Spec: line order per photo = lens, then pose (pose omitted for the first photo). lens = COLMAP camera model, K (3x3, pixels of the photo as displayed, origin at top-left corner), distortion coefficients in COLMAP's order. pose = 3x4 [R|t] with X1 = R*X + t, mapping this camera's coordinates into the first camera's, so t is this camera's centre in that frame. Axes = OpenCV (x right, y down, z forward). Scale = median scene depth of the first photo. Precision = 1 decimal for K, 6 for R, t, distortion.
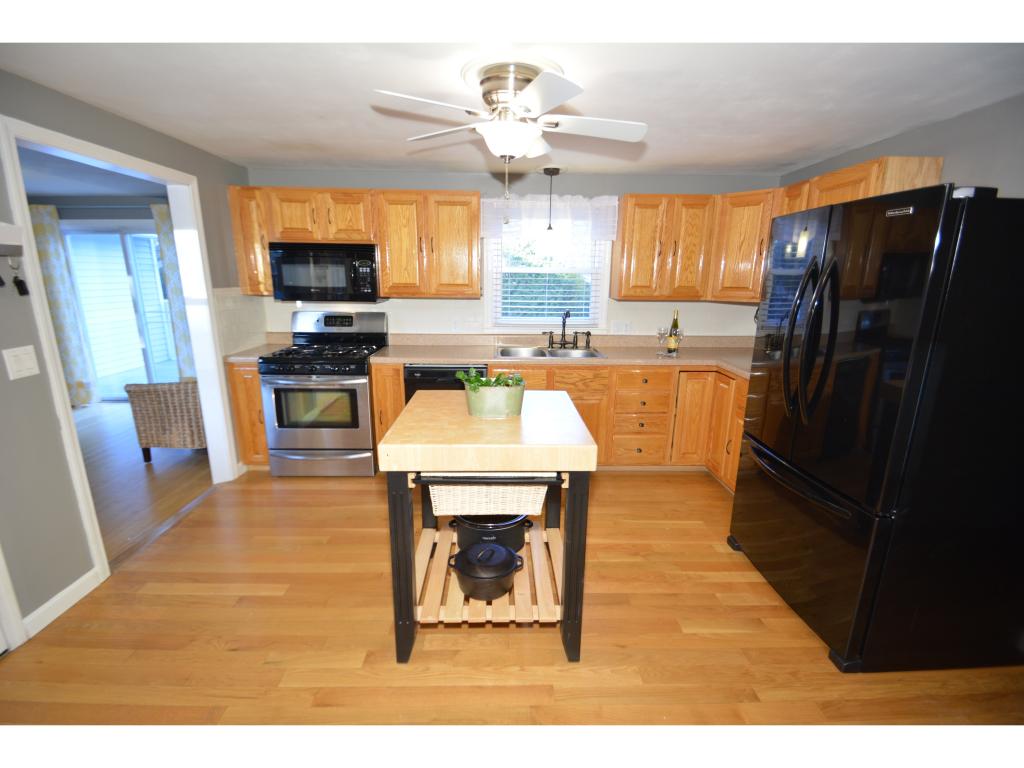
lens RADIAL K [[453.8, 0, 509.3], [0, 453.8, 384.7], [0, 0, 1]] dist [-0.014486, -0.000249]
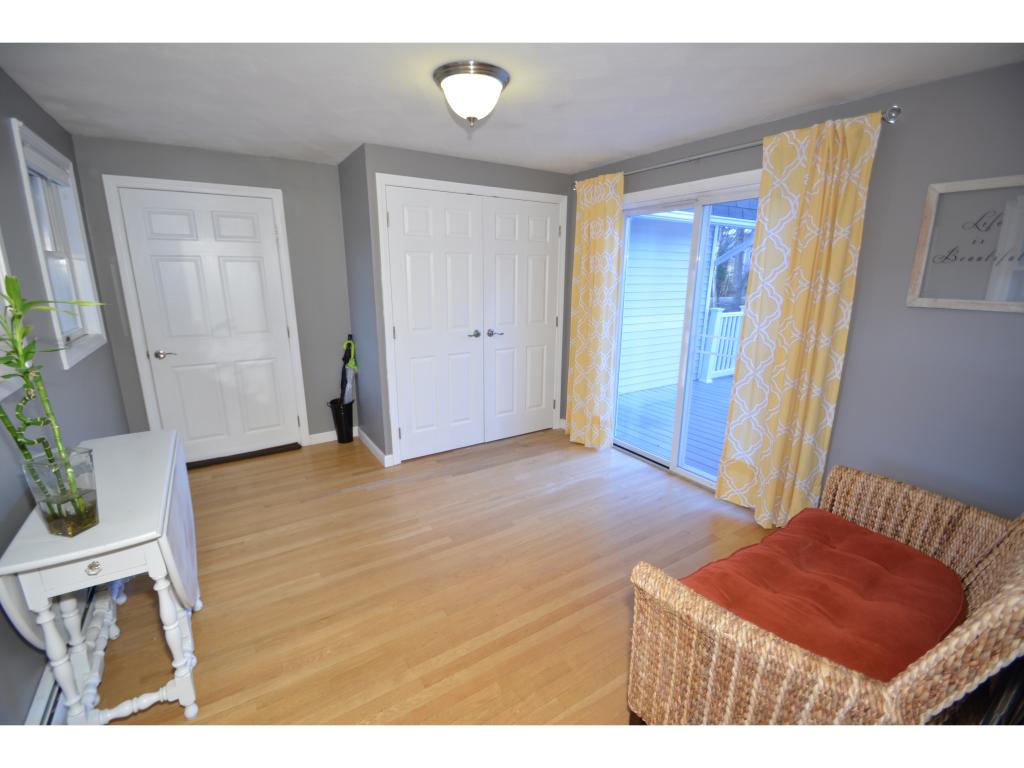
lens RADIAL K [[453.8, 0, 512.0], [0, 453.8, 382.1], [0, 0, 1]] dist [-0.014486, -0.000249]
pose [[0.526743, 0.204729, -0.825002, -0.469705], [-0.209736, 0.971857, 0.107260, -0.127800], [0.823743, 0.116534, 0.554858, 0.508831]]
